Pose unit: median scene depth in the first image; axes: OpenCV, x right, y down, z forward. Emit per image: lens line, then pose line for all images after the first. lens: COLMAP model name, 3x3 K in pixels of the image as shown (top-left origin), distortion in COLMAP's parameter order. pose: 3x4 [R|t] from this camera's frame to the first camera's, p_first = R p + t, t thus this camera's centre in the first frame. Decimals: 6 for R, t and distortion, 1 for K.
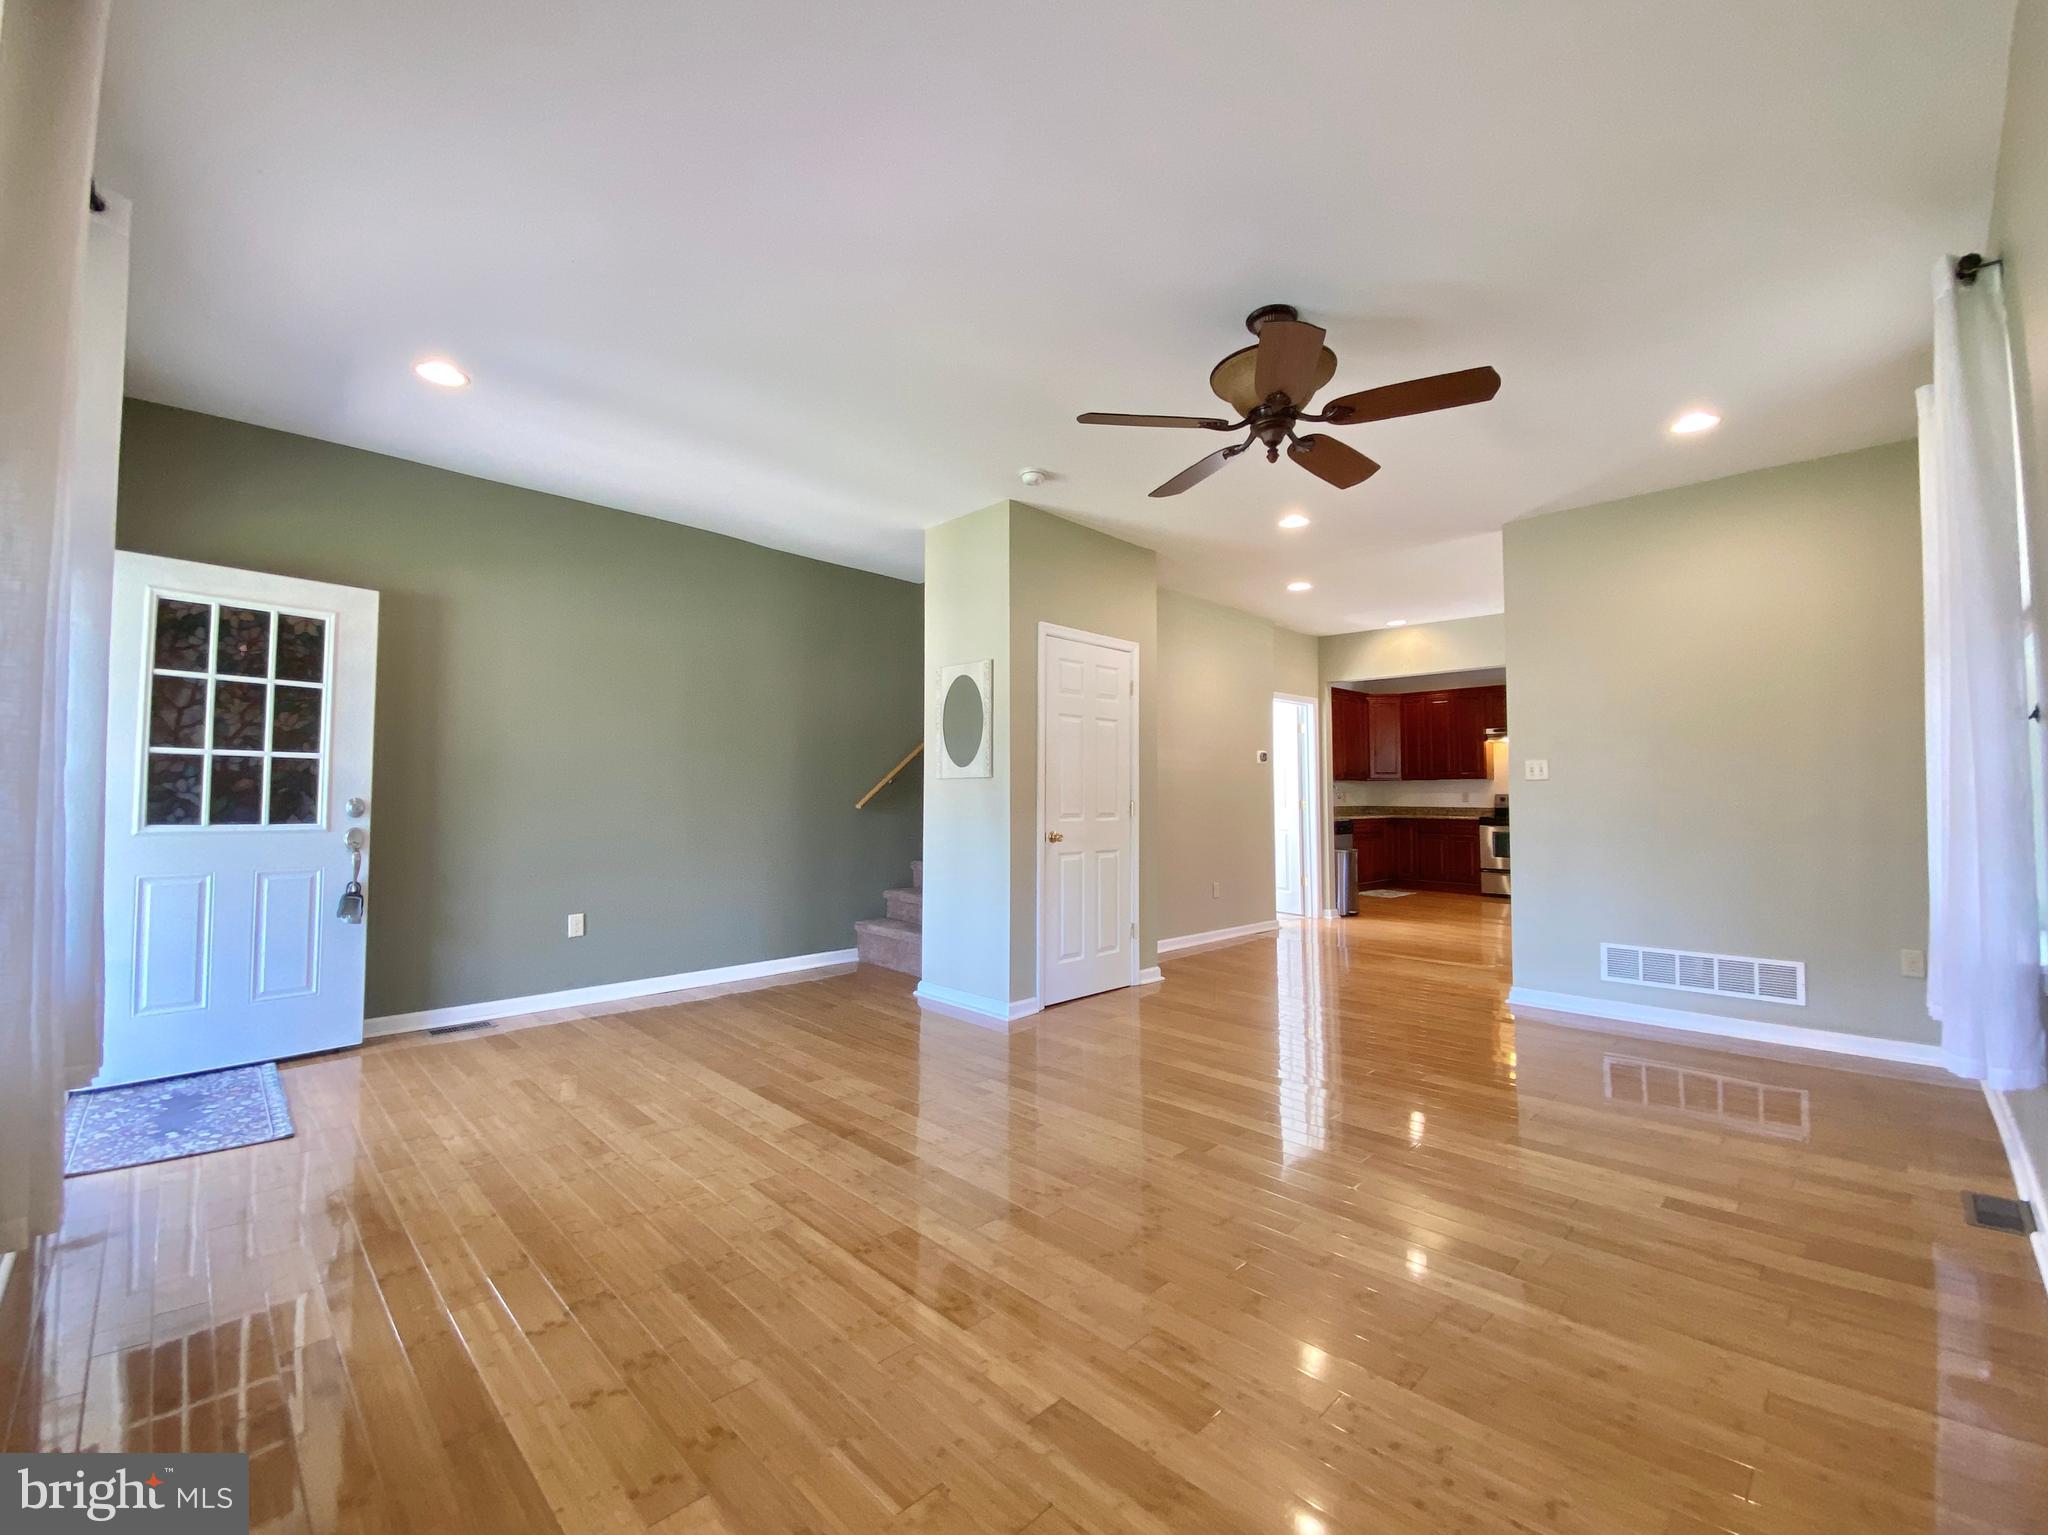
lens RADIAL K [[837.7, 0, 1022.0], [0, 837.7, 763.5], [0, 0, 1]] dist [0.014575, -0.015738]
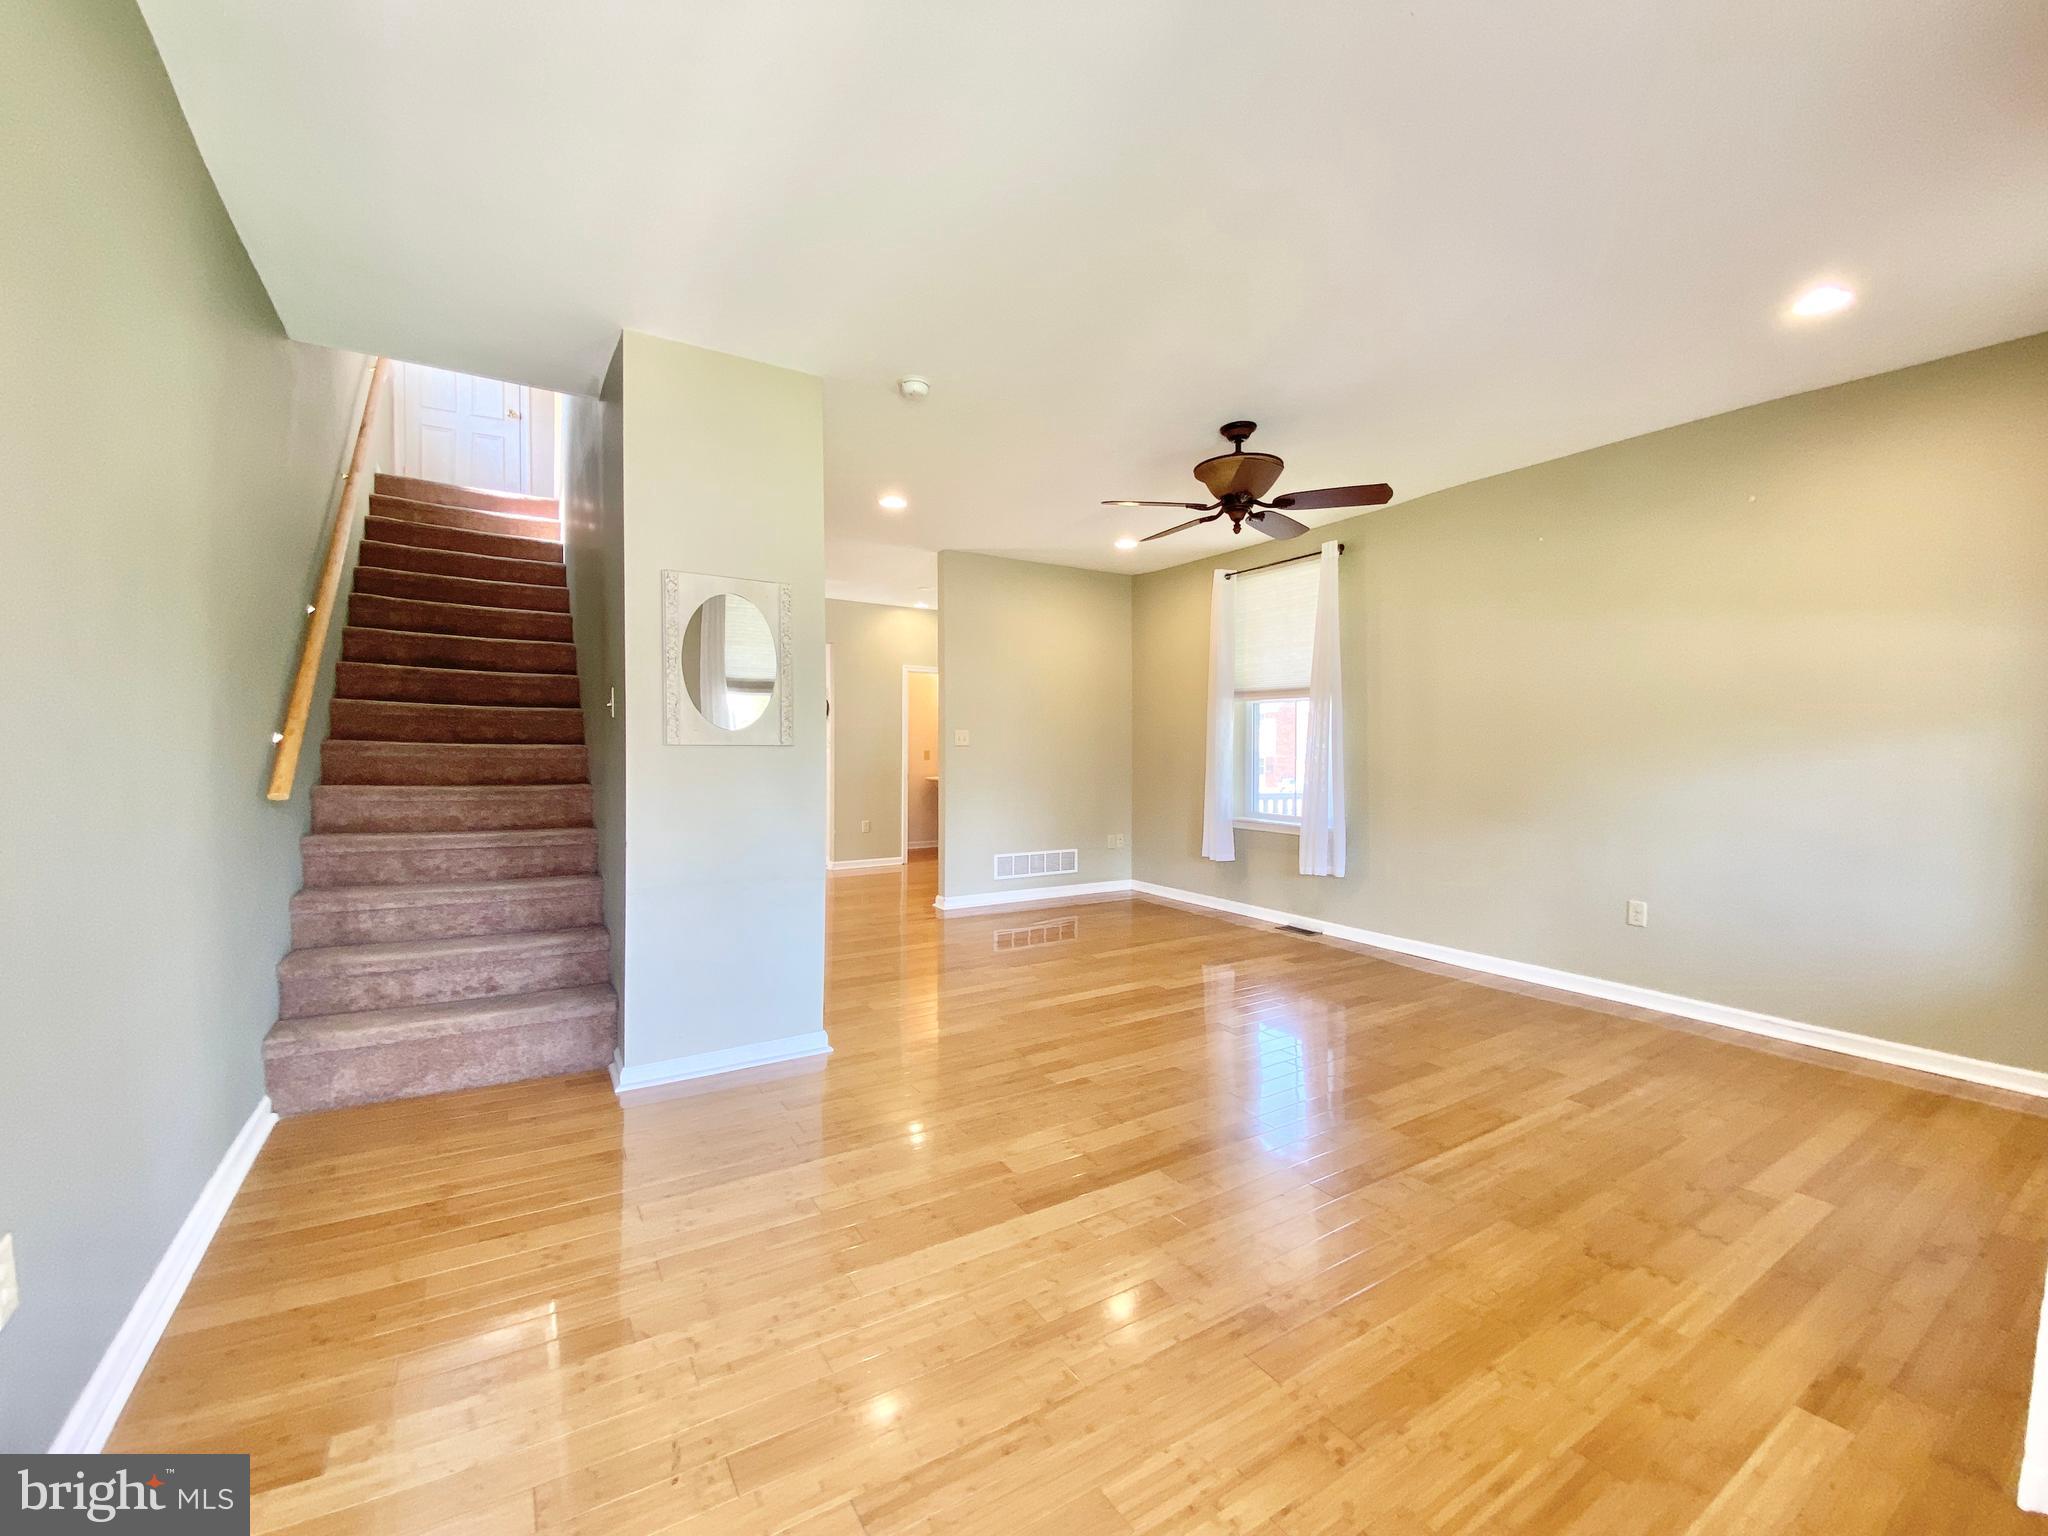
lens RADIAL K [[837.7, 0, 1019.0], [0, 837.7, 754.0], [0, 0, 1]] dist [0.014575, -0.015738]
pose [[0.225960, -0.015434, 0.974014, -1.510531], [-0.047862, 0.998491, 0.026925, -0.009469], [-0.972960, -0.052702, 0.224880, 1.327780]]
